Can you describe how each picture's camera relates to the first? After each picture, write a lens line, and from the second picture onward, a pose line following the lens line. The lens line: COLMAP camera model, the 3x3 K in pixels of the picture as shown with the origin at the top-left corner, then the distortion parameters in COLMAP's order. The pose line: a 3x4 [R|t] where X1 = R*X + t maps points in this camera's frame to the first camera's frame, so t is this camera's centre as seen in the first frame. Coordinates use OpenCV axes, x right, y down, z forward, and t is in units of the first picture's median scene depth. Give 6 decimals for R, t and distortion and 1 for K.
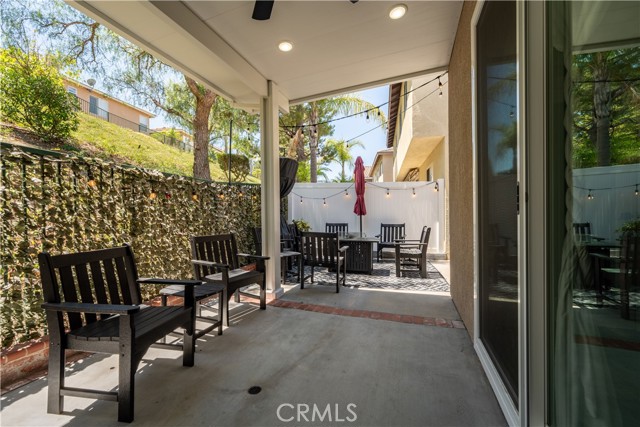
lens RADIAL K [[264.6, 0, 320.7], [0, 264.6, 218.8], [0, 0, 1]] dist [0.001155, 0.000092]
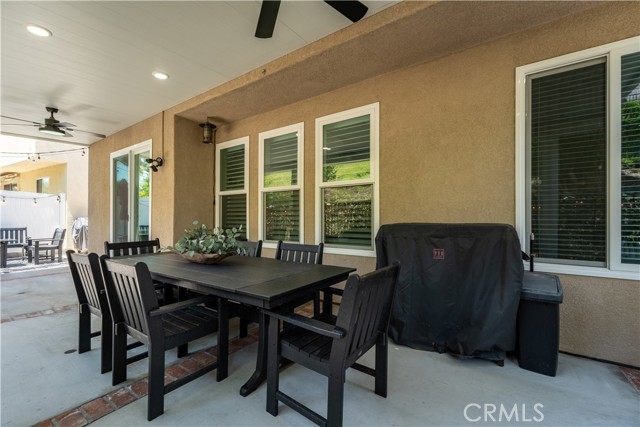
lens RADIAL K [[264.6, 0, 320.7], [0, 264.6, 218.8], [0, 0, 1]] dist [0.001155, 0.000092]
pose [[0.262886, 0.019459, 0.964631, -0.467544], [0.001271, 0.999789, -0.020514, 0.005302], [-0.964826, 0.006619, 0.262805, -0.575864]]
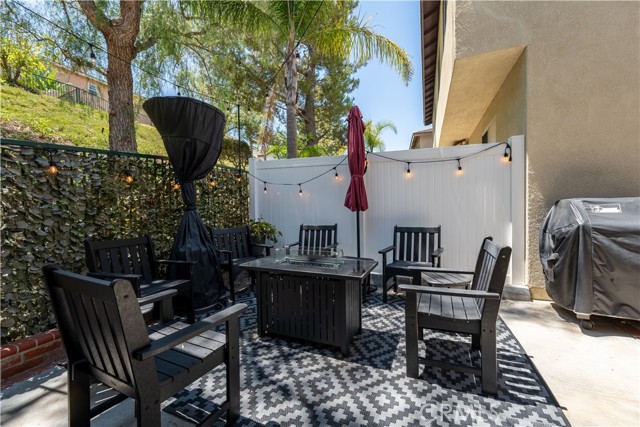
lens RADIAL K [[264.6, 0, 320.7], [0, 264.6, 218.8], [0, 0, 1]] dist [0.001155, 0.000092]
pose [[0.989410, -0.006956, -0.144979, 0.155342], [0.009454, 0.999818, 0.016551, -0.007281], [0.144837, -0.017746, 0.989296, 0.437442]]
